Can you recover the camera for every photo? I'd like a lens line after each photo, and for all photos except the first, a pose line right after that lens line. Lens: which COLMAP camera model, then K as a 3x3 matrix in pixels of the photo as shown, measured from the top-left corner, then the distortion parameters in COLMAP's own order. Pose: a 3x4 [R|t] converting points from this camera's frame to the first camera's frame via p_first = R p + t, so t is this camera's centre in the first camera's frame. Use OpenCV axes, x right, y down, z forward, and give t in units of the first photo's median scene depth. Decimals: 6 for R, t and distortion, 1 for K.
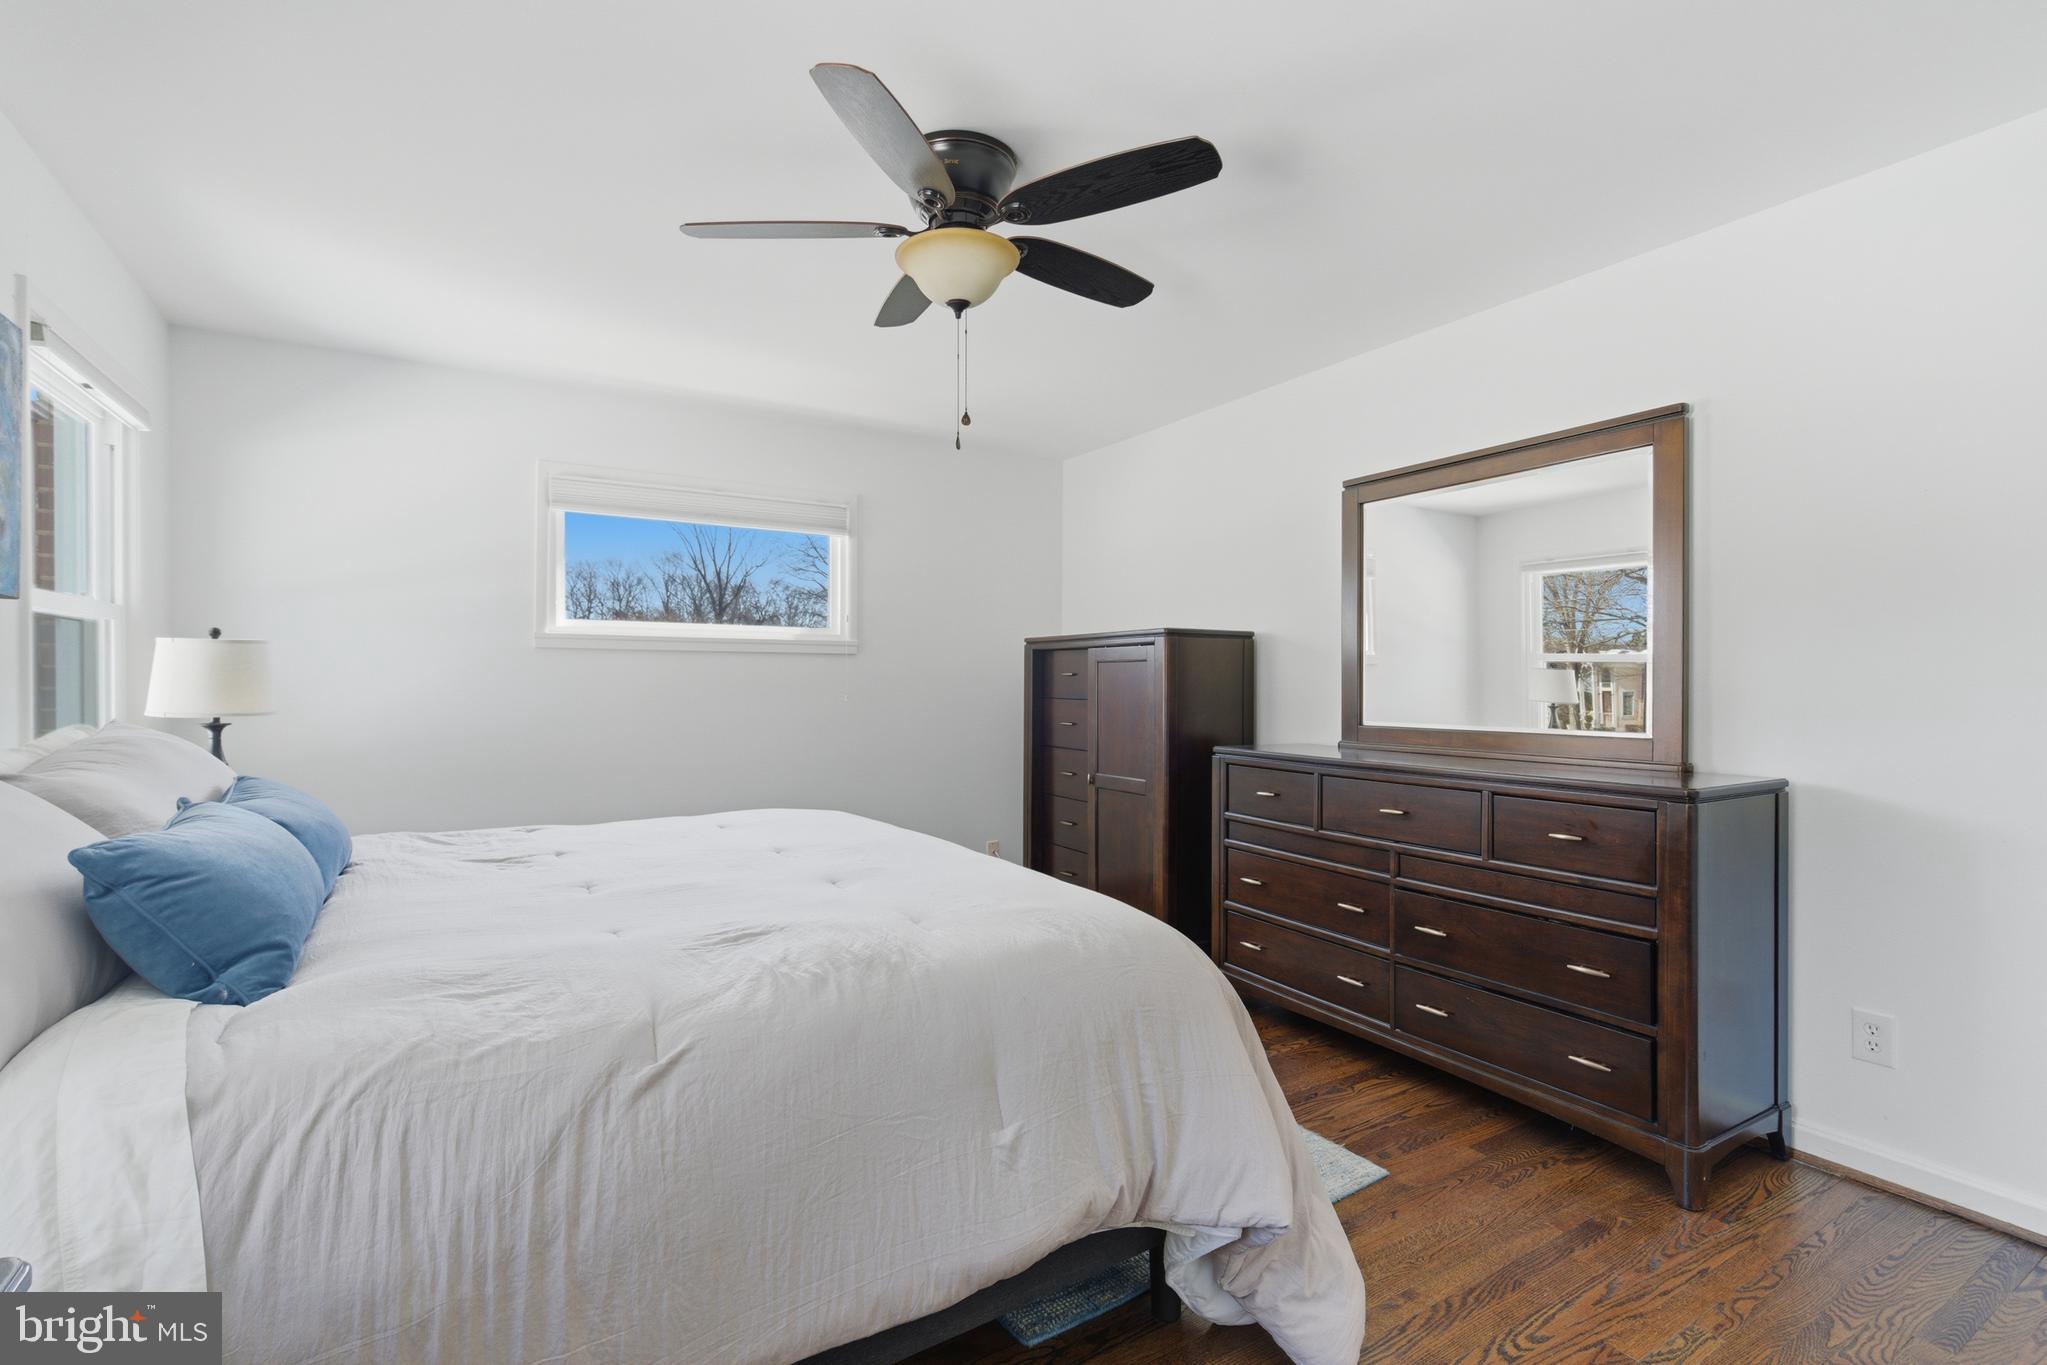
lens RADIAL K [[949.7, 0, 1026.7], [0, 949.7, 681.8], [0, 0, 1]] dist [0.005377, -0.000858]
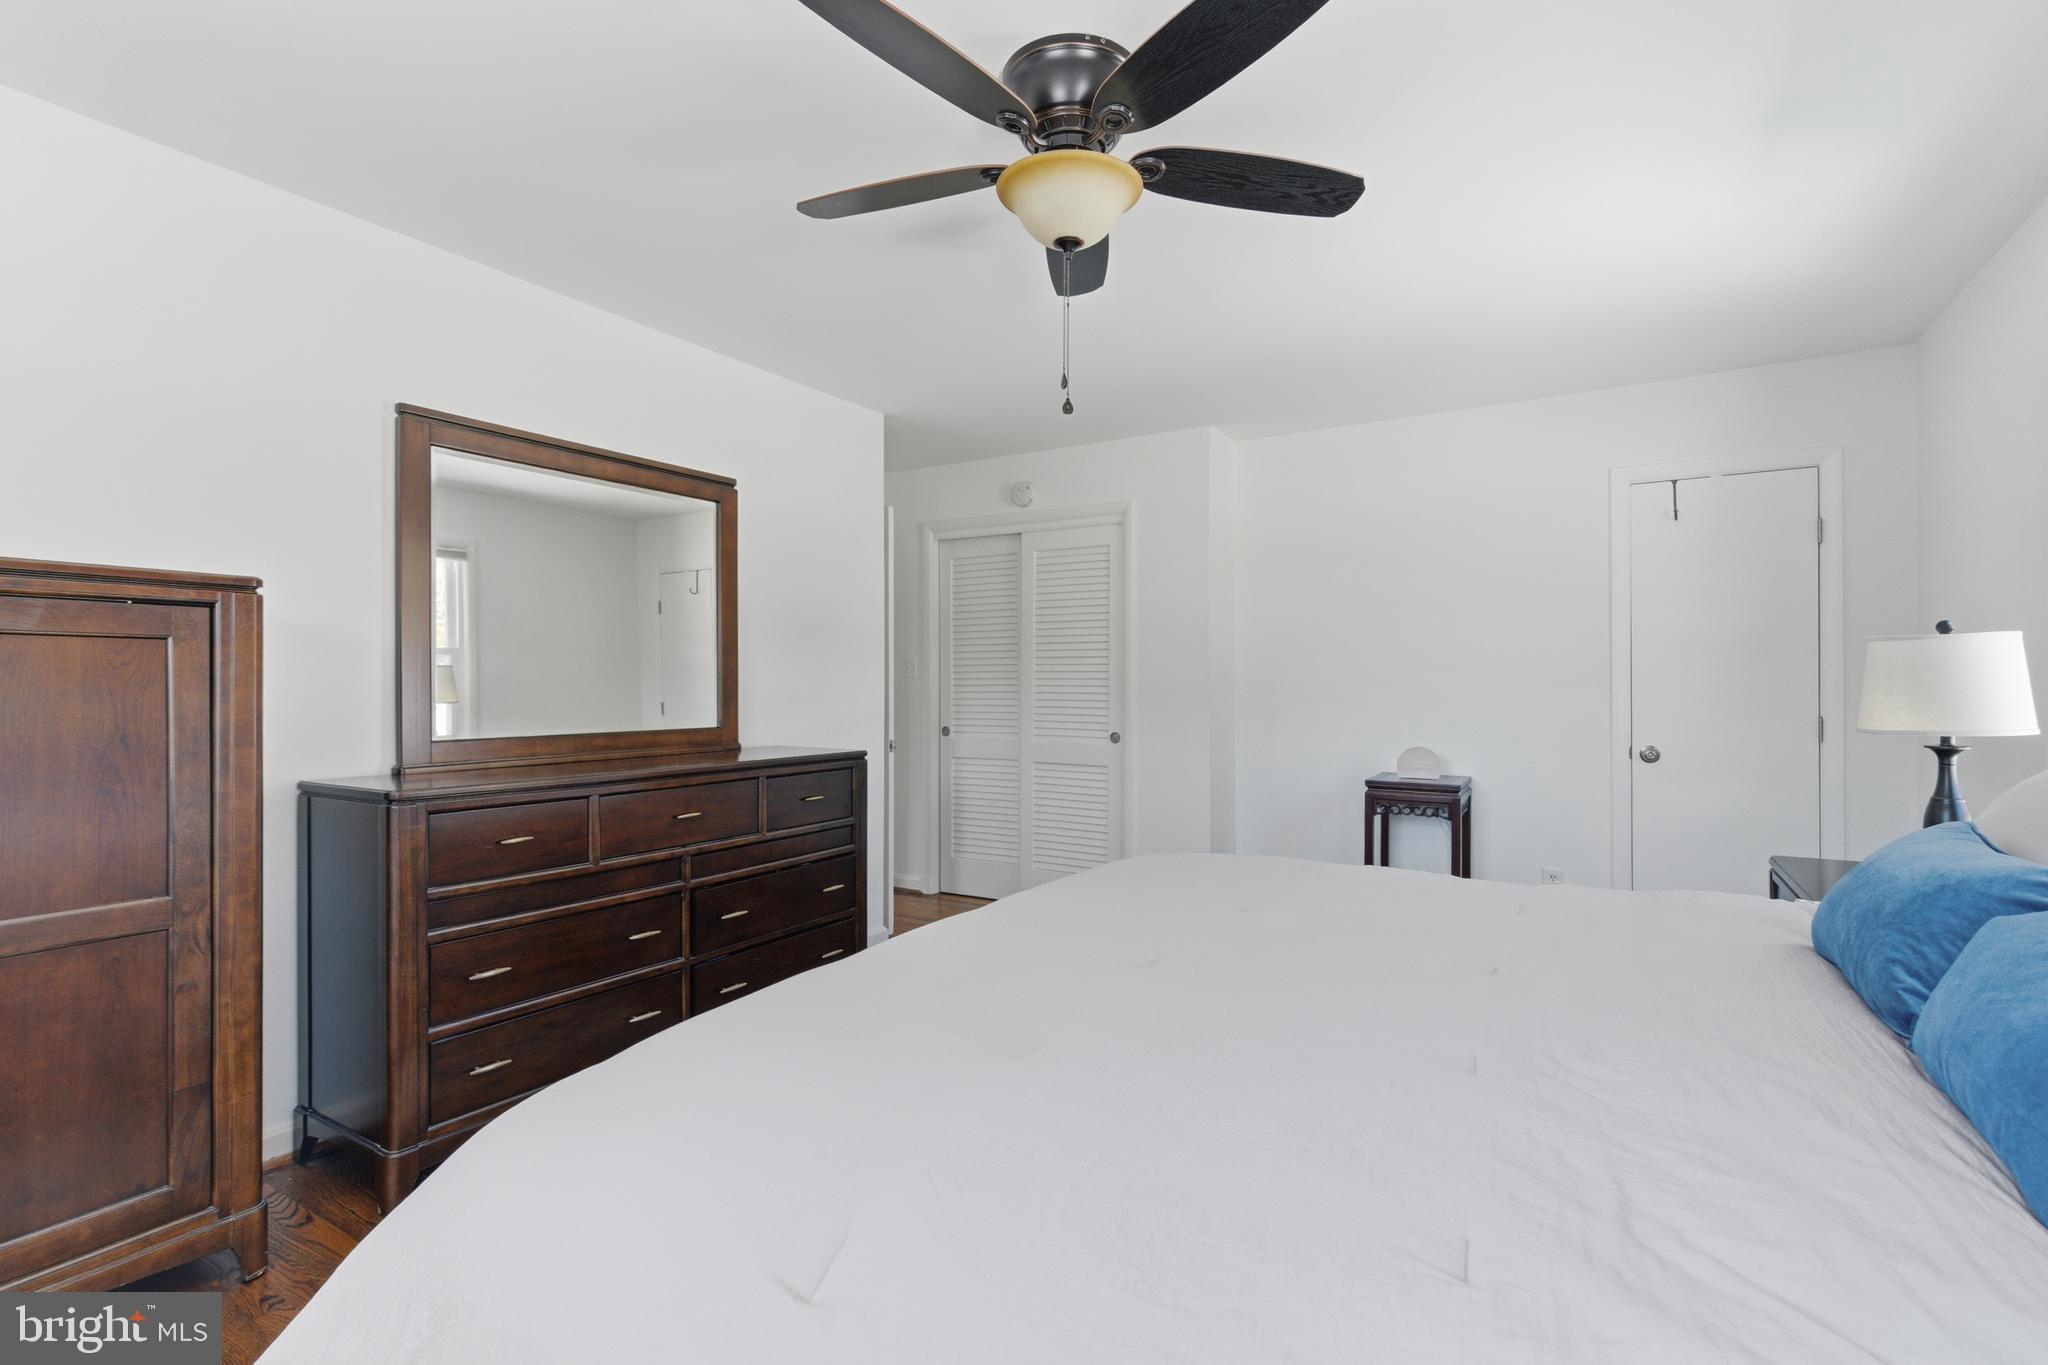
lens RADIAL K [[950.2, 0, 1028.9], [0, 950.2, 684.2], [0, 0, 1]] dist [0.005377, -0.000858]
pose [[-0.447211, -0.005265, 0.894413, -0.656058], [-0.005034, 0.999982, 0.003369, -0.005540], [-0.894414, -0.002996, -0.447230, 1.129034]]
